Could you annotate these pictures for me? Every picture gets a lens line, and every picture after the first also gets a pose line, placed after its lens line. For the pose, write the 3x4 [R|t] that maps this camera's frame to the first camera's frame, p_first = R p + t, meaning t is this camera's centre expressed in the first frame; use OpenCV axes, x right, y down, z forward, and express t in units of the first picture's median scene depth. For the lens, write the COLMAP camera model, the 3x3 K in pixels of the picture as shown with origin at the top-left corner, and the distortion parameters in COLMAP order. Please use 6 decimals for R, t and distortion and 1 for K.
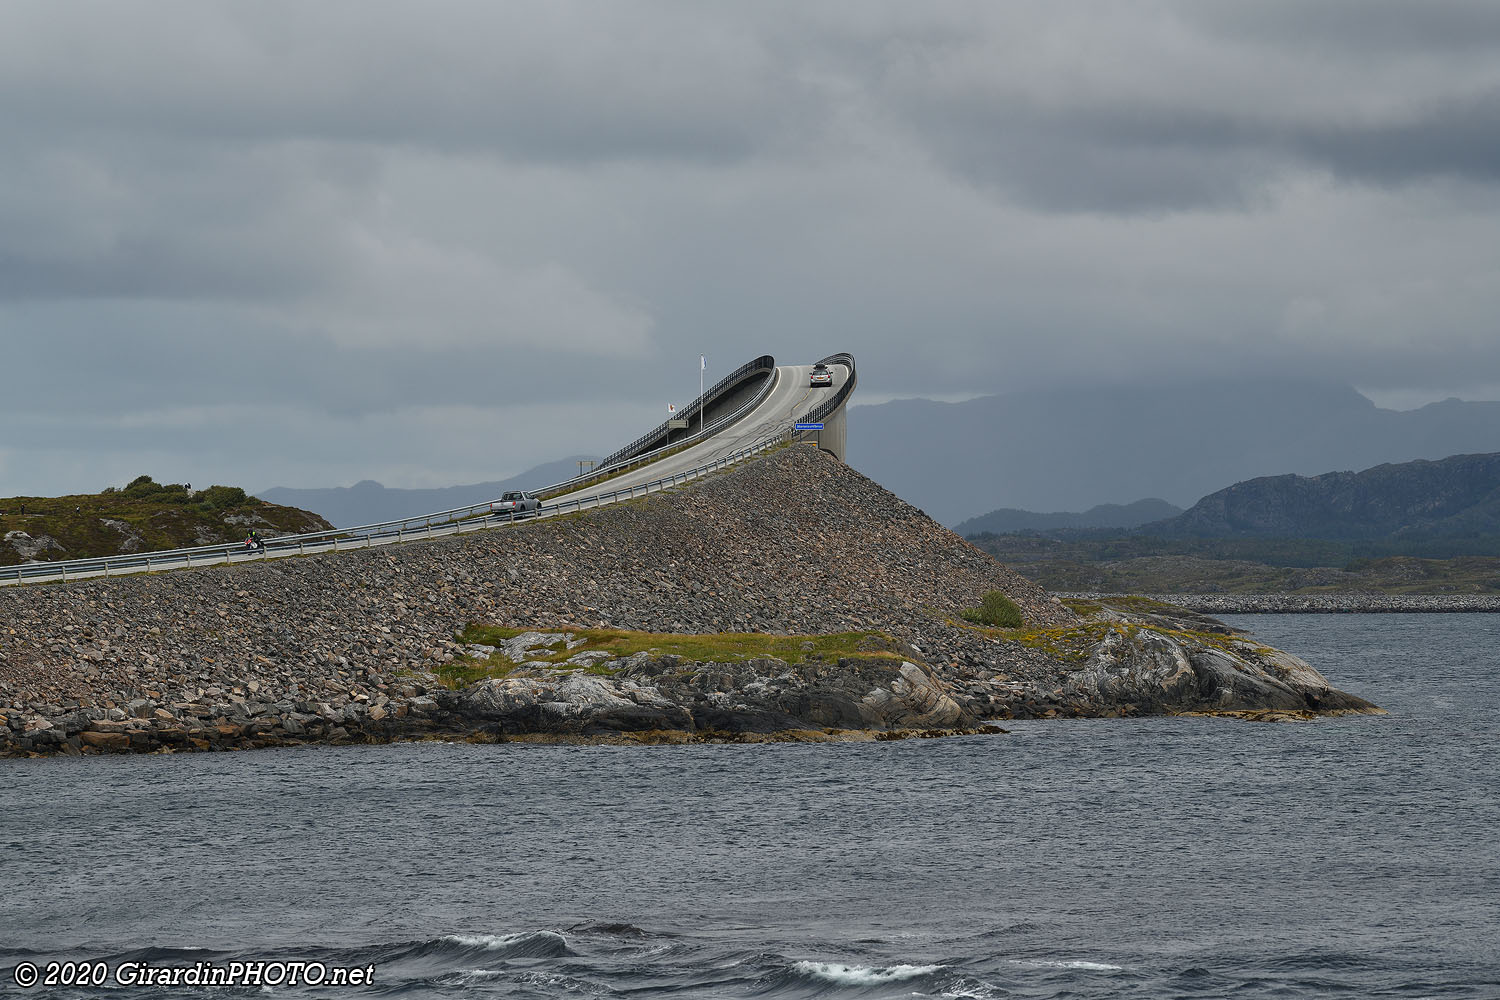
lens RADIAL K [[8564.0, 0, 747.2], [0, 8564.0, 495.2], [0, 0, 1]] dist [2.576730, 0.000000]
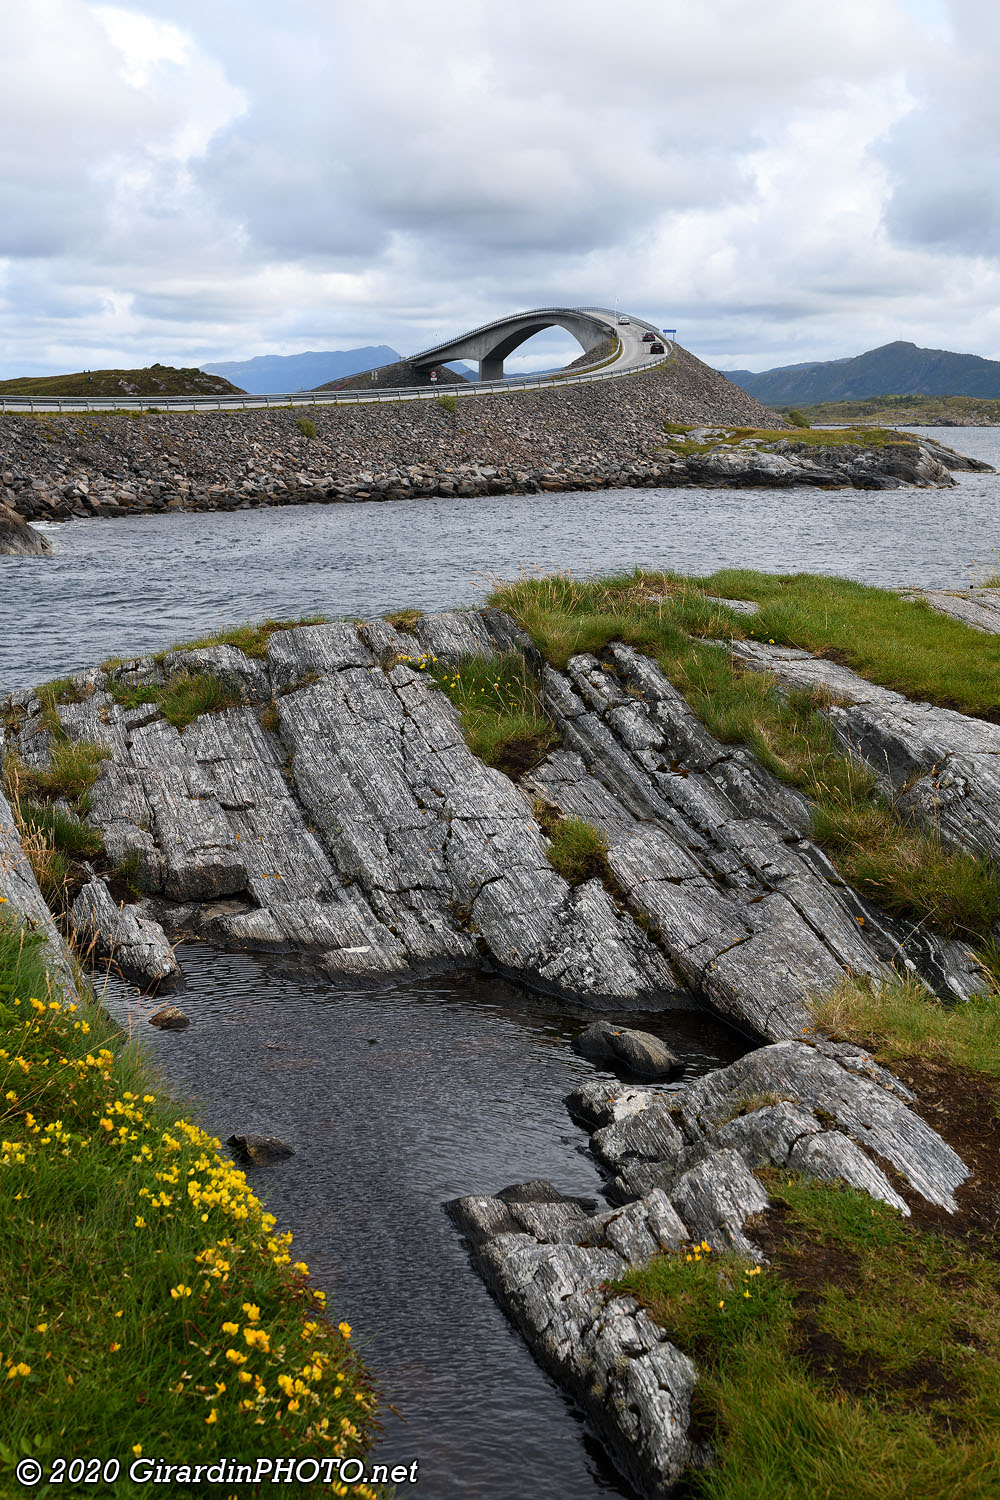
lens RADIAL K [[2407.2, 0, 496.7], [0, 2407.2, 742.7], [0, 0, 1]] dist [0.216489, 0.000000]
pose [[0.991658, 0.003127, 0.128855, -0.141541], [-0.021805, 0.989367, 0.143795, 0.009388], [-0.127035, -0.145405, 0.981183, 0.502232]]
